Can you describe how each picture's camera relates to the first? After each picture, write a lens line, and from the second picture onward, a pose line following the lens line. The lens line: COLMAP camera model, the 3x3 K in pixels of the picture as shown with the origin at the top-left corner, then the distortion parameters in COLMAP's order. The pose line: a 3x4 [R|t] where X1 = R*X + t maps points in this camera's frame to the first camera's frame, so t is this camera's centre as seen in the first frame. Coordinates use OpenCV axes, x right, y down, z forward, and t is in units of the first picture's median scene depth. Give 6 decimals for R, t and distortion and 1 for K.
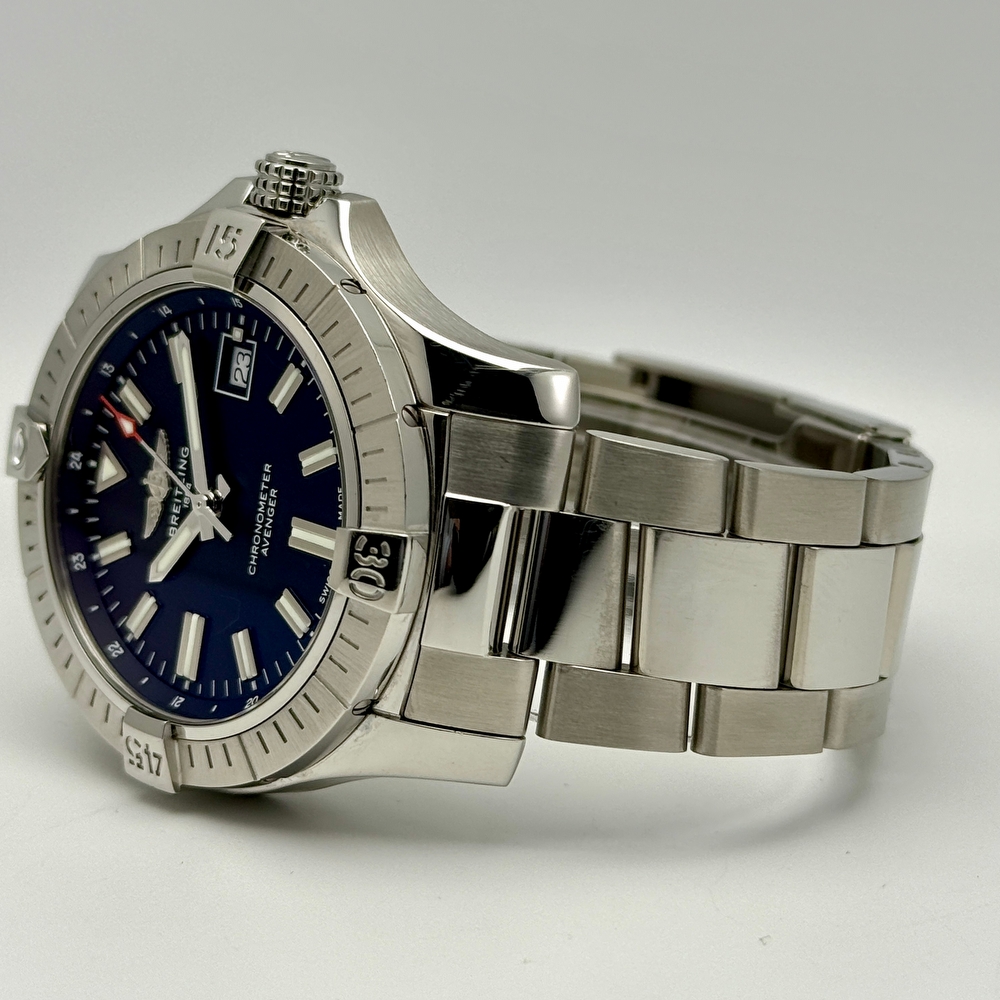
lens RADIAL K [[2921.4, 0, 500.0], [0, 2921.4, 500.0], [0, 0, 1]] dist [0.084688, 0.850455]
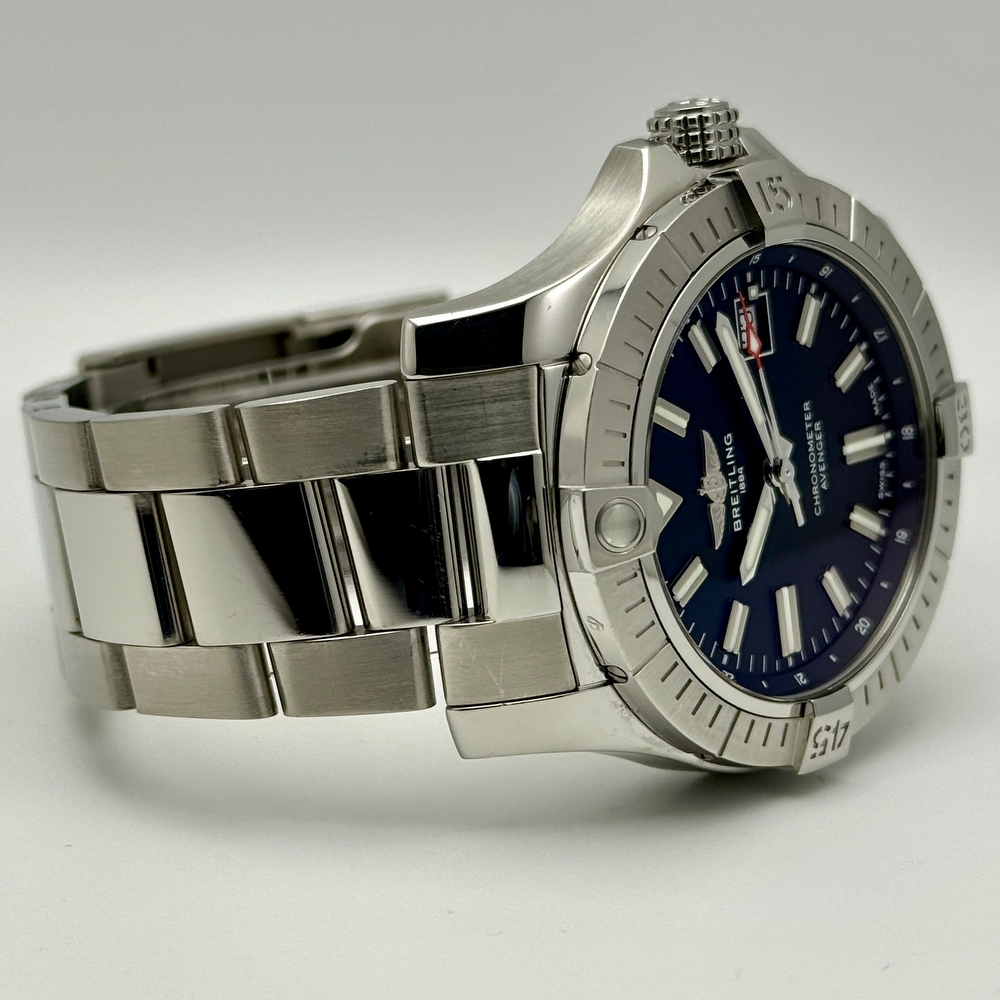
lens RADIAL K [[2921.4, 0, 500.0], [0, 2921.4, 500.0], [0, 0, 1]] dist [0.084688, 0.850455]
pose [[0.025889, -0.327141, 0.944621, -1.011397], [0.274181, 0.911025, 0.307991, -0.310343], [-0.961330, 0.251023, 0.113282, 0.985002]]
